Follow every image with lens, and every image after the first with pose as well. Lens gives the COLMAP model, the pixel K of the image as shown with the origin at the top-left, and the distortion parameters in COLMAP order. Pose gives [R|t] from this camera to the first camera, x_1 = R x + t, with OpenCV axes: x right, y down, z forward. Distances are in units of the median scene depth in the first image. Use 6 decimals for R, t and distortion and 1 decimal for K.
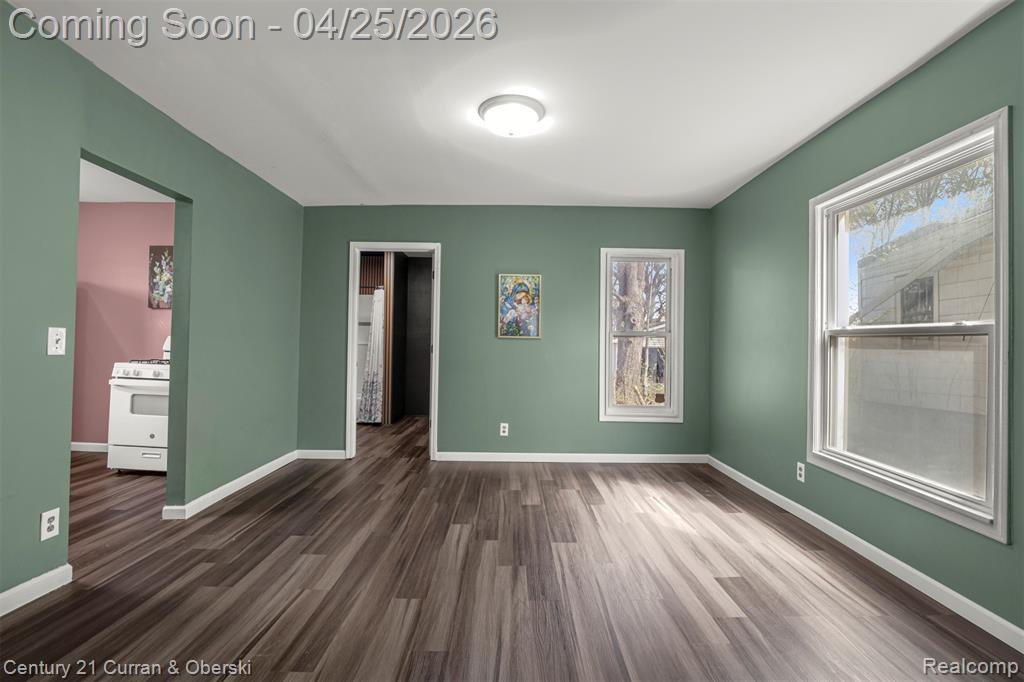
lens RADIAL K [[478.2, 0, 512.0], [0, 478.2, 341.0], [0, 0, 1]] dist [-0.003939, -0.000370]
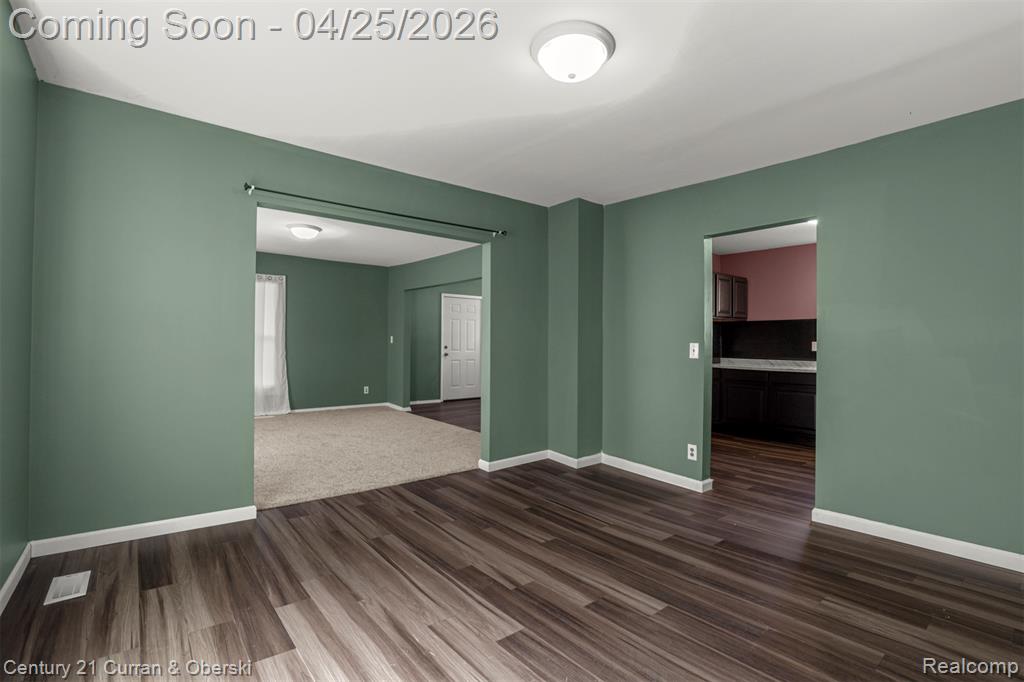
lens RADIAL K [[471.6, 0, 512.0], [0, 471.6, 341.0], [0, 0, 1]] dist [-0.000111, 0.000094]
pose [[-0.776454, -0.032107, -0.629355, 0.389362], [-0.016141, 0.999387, -0.031071, 0.016564], [0.629967, -0.013967, -0.776496, 1.091752]]
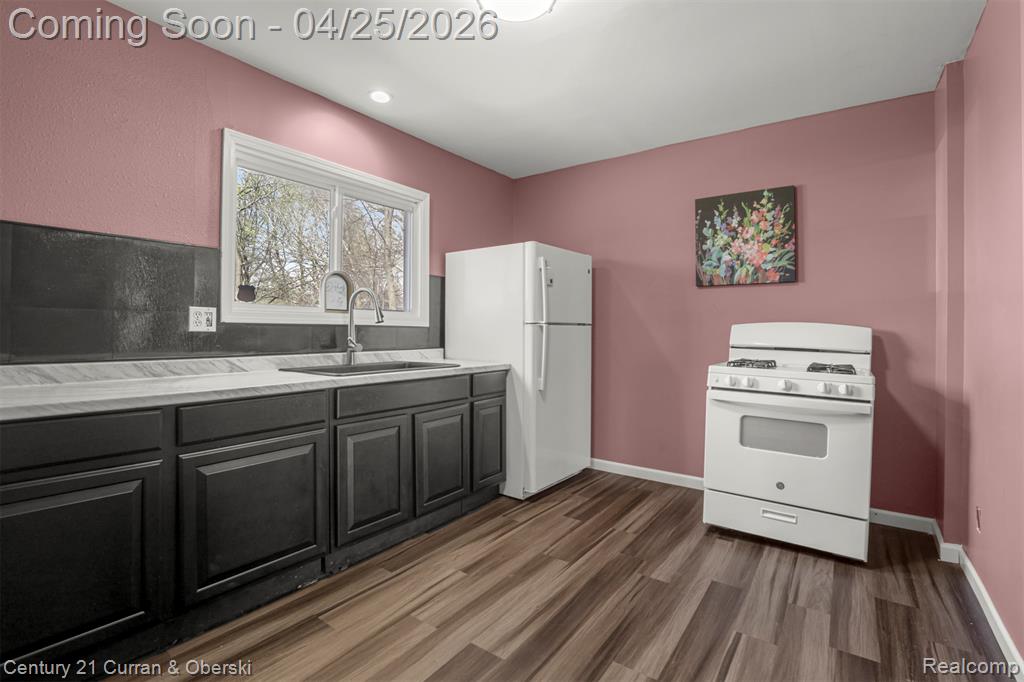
lens RADIAL K [[490.5, 0, 496.6], [0, 490.5, 331.6], [0, 0, 1]] dist [-0.003216, -0.000193]
pose [[0.808439, -0.014323, -0.588406, -0.680502], [0.016915, 0.999856, -0.001099, -0.006796], [0.588337, -0.009064, 0.808565, 0.271002]]
